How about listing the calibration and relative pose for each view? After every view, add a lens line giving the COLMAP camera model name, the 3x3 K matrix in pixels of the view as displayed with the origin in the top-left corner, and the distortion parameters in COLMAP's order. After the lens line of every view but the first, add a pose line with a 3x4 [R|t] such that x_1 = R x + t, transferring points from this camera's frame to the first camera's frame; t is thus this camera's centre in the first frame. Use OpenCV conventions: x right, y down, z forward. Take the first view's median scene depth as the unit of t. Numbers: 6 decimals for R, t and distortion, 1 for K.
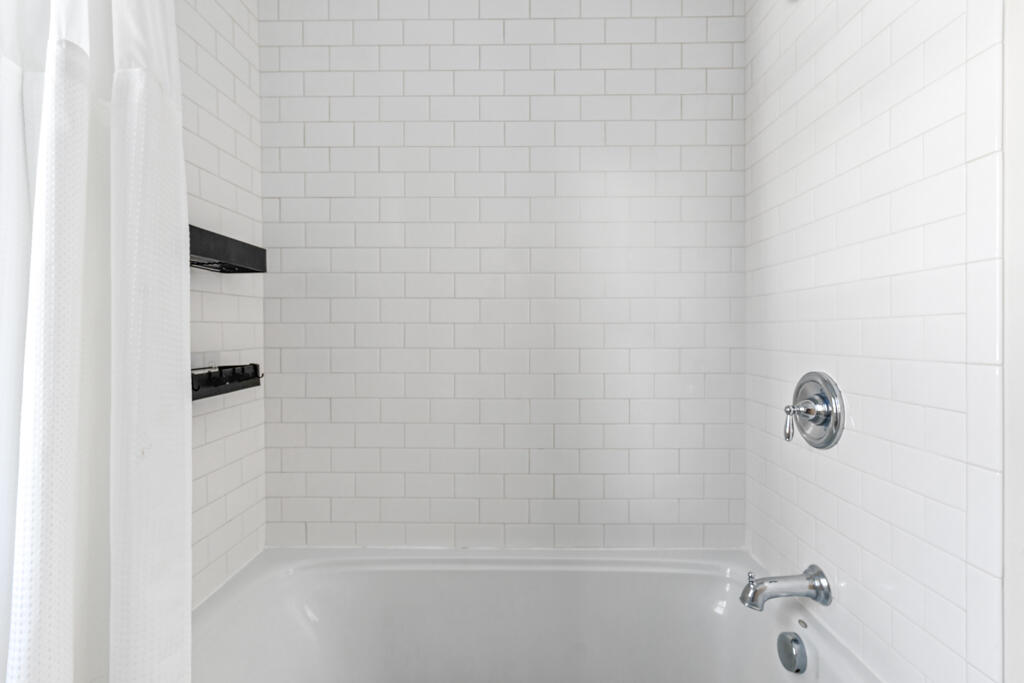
lens RADIAL K [[506.3, 0, 512.1], [0, 506.3, 342.7], [0, 0, 1]] dist [-0.000979, 0.001708]
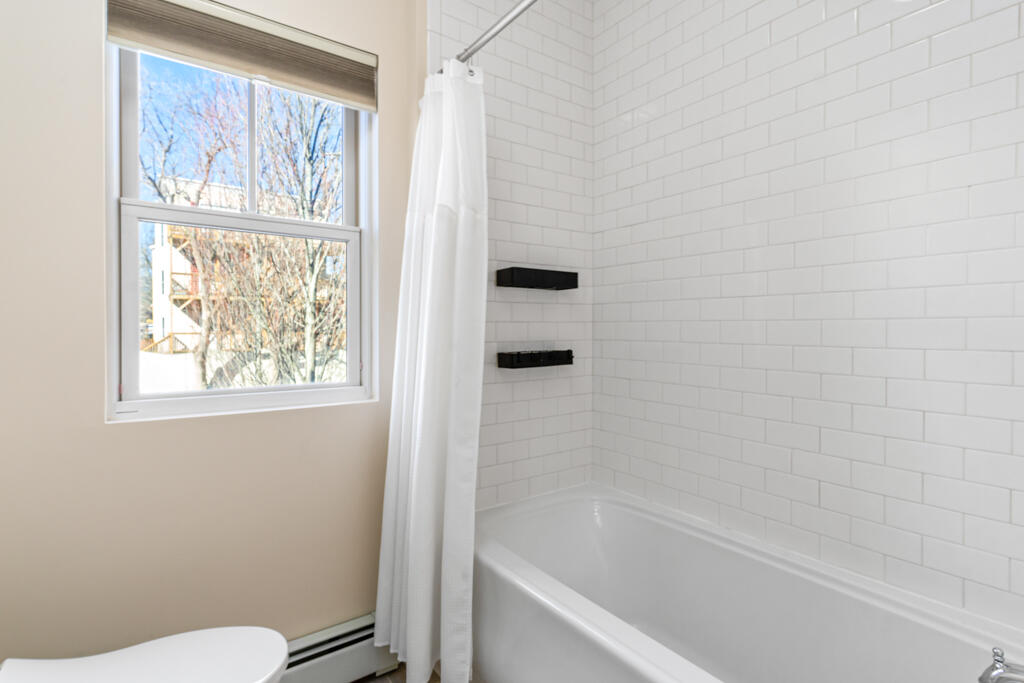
lens RADIAL K [[506.3, 0, 516.7], [0, 506.3, 335.7], [0, 0, 1]] dist [-0.000979, 0.001708]
pose [[0.589161, 0.010694, -0.807945, 0.596148], [-0.015757, 0.999874, 0.001744, -0.000468], [0.807862, 0.011703, 0.589256, -0.005670]]
